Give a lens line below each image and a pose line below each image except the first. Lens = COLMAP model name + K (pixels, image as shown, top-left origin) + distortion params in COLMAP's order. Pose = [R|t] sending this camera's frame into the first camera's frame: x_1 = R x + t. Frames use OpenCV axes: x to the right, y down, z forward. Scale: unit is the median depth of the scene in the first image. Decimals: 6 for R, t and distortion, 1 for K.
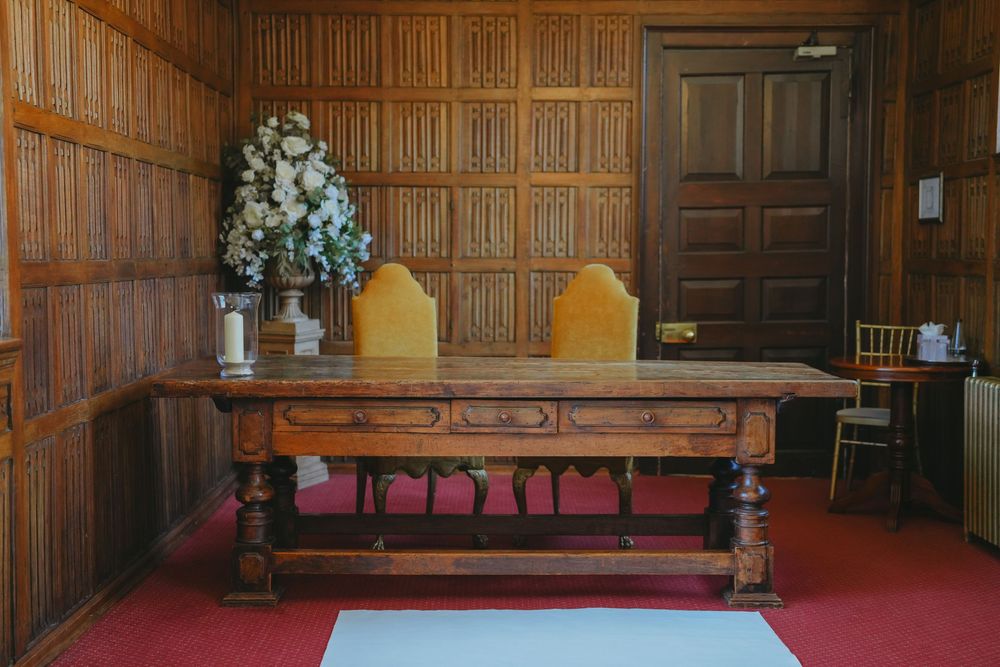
lens RADIAL K [[1412.2, 0, 500.0], [0, 1412.2, 333.5], [0, 0, 1]] dist [0.214443, -0.062295]
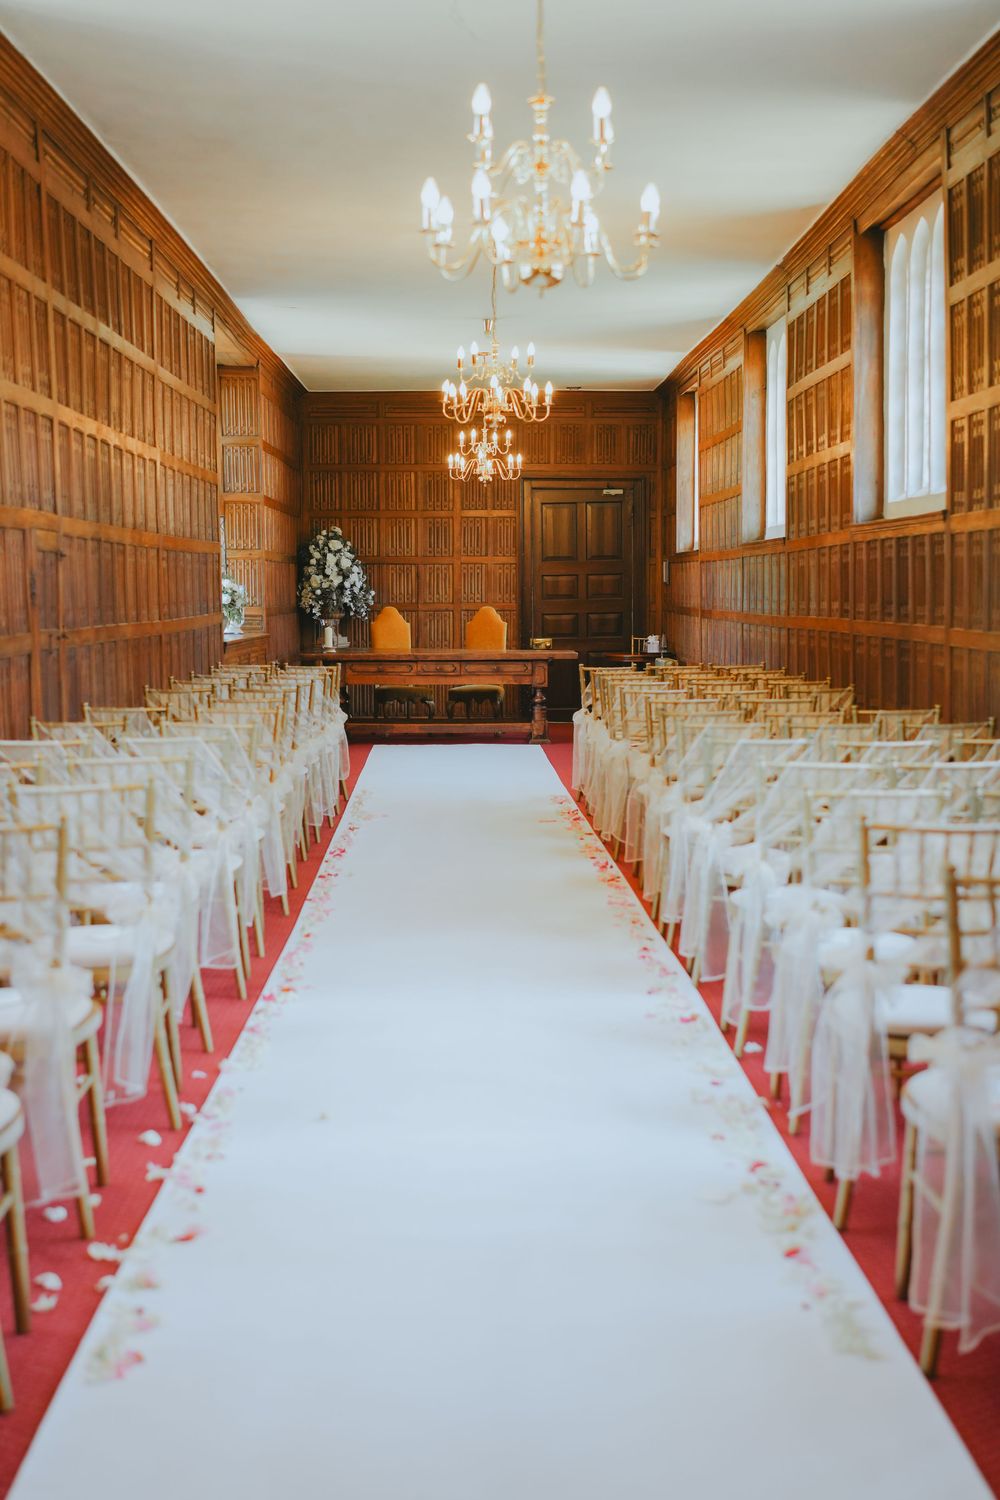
lens RADIAL K [[2050.8, 0, 500.9], [0, 2050.8, 717.0], [0, 0, 1]] dist [0.205089, -0.000853]
pose [[0.999983, -0.005252, 0.002669, 0.069014], [0.005236, 0.999968, 0.006033, 0.083097], [-0.002701, -0.006019, 0.999978, -1.755909]]
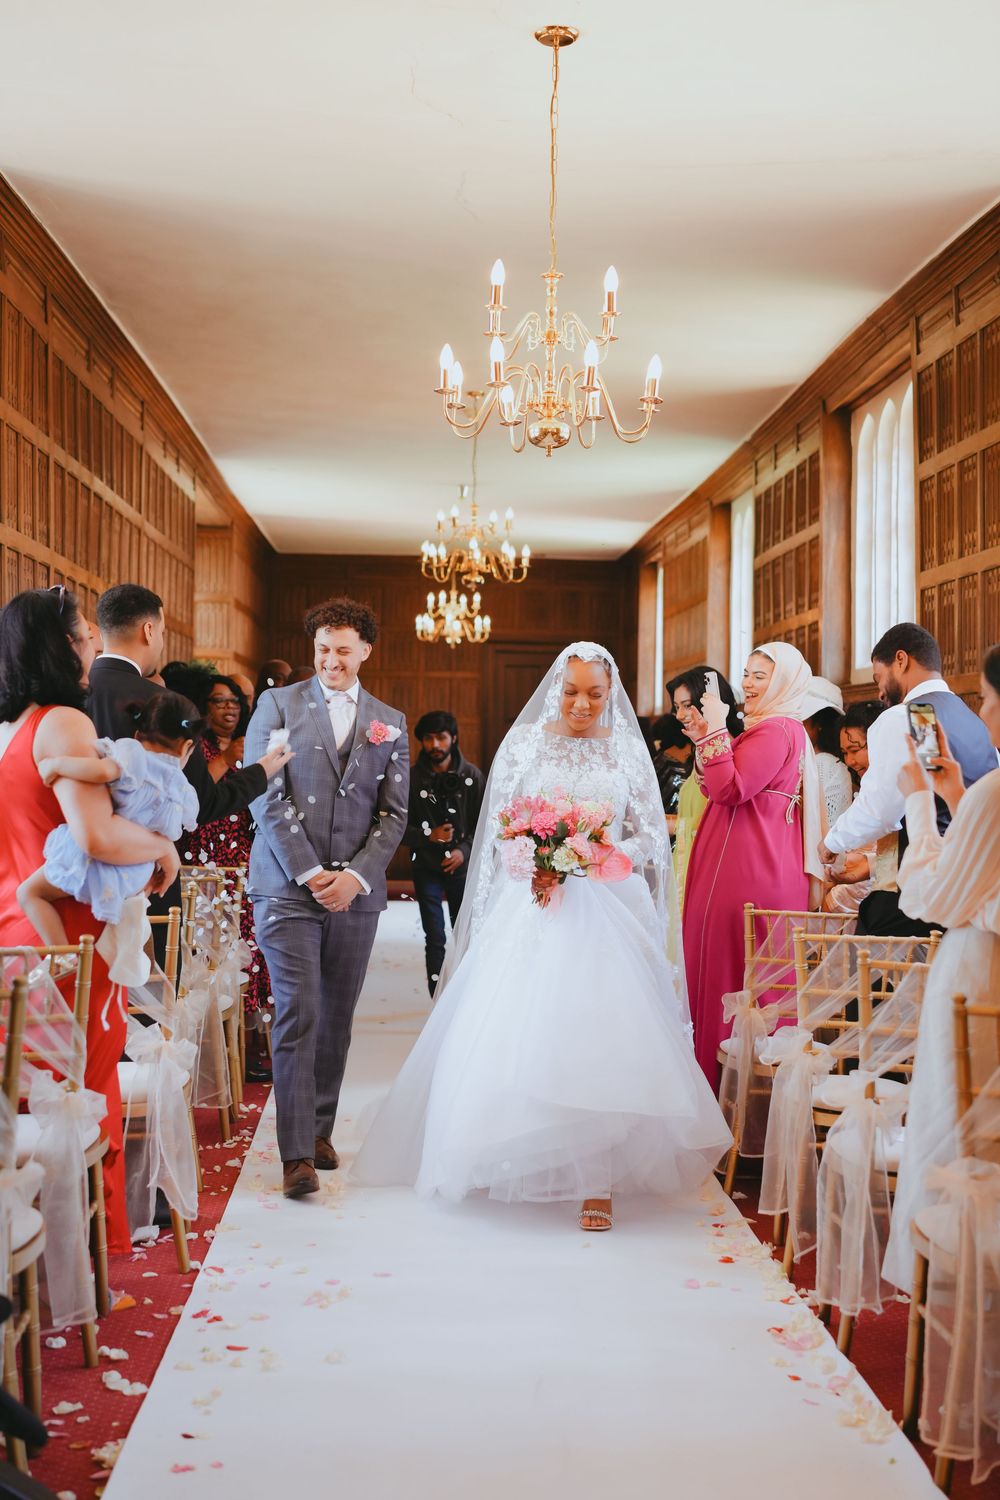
lens RADIAL K [[2050.8, 0, 500.9], [0, 2050.8, 717.0], [0, 0, 1]] dist [0.205089, -0.000853]
pose [[0.999422, 0.017445, 0.029167, 0.046152], [-0.015192, 0.997010, -0.075767, 0.094545], [-0.030401, 0.075281, 0.996699, -1.777770]]
